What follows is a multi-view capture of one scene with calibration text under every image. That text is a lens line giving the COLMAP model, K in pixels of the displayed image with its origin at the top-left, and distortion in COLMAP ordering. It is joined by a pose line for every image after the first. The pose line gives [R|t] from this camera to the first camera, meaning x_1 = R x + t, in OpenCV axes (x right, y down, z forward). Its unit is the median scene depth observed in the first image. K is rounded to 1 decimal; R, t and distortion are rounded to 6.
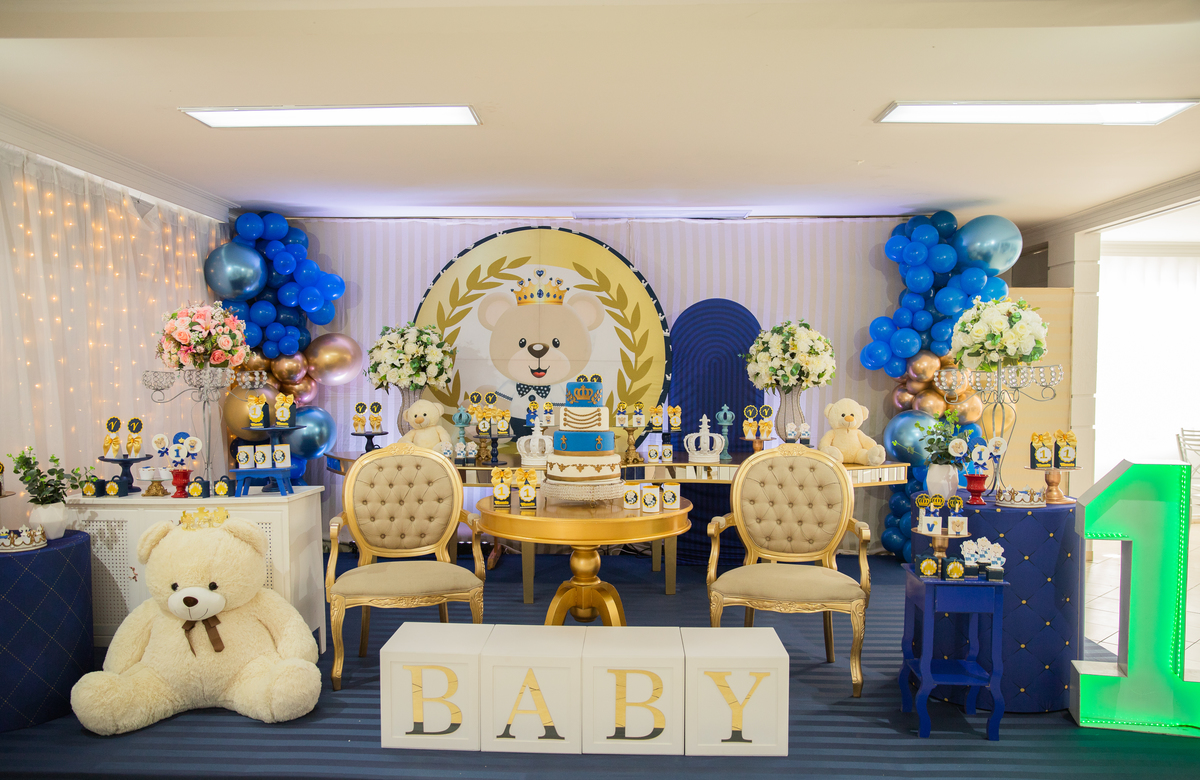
lens RADIAL K [[967.6, 0, 600.0], [0, 967.6, 390.0], [0, 0, 1]] dist [-0.004201, -0.000045]
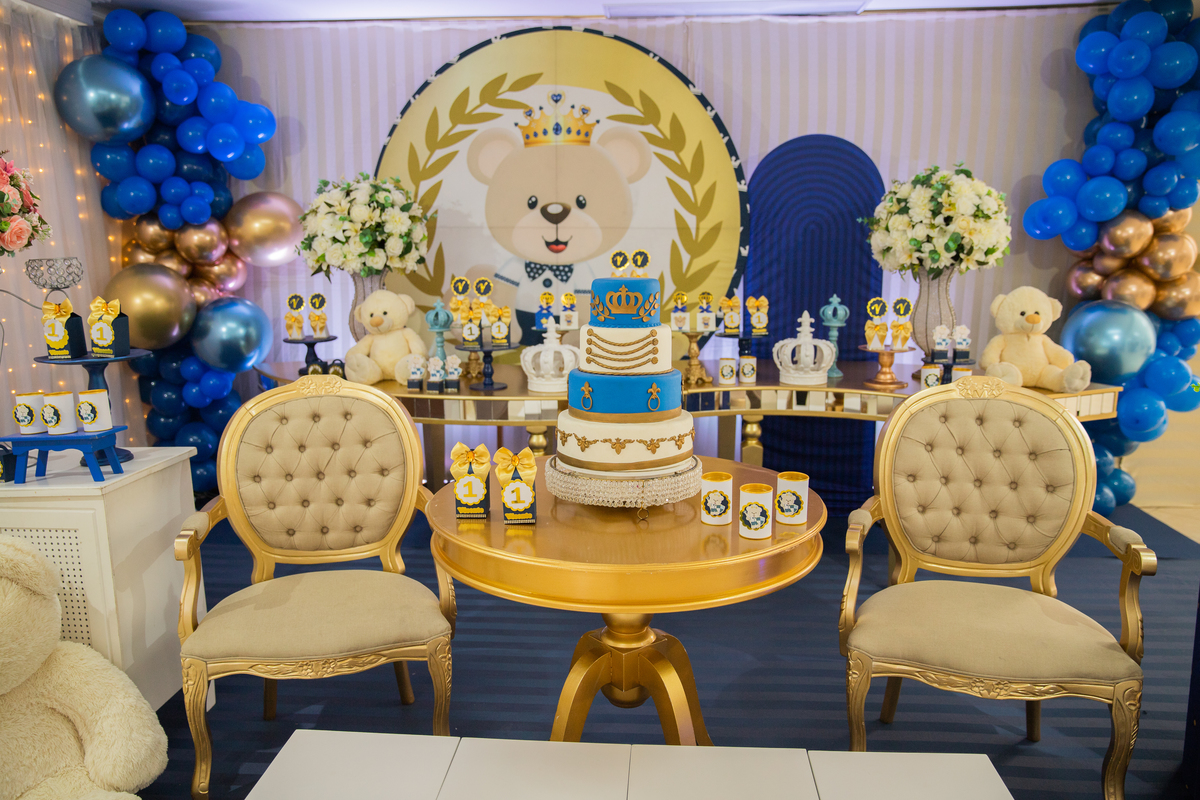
lens RADIAL K [[993.1, 0, 600.0], [0, 993.1, 400.0], [0, 0, 1]] dist [-0.065497, 0.118492]
pose [[0.999331, -0.000925, -0.036553, -0.007014], [0.006385, 0.988737, 0.149530, -0.016270], [0.036002, -0.149664, 0.988081, 0.313040]]
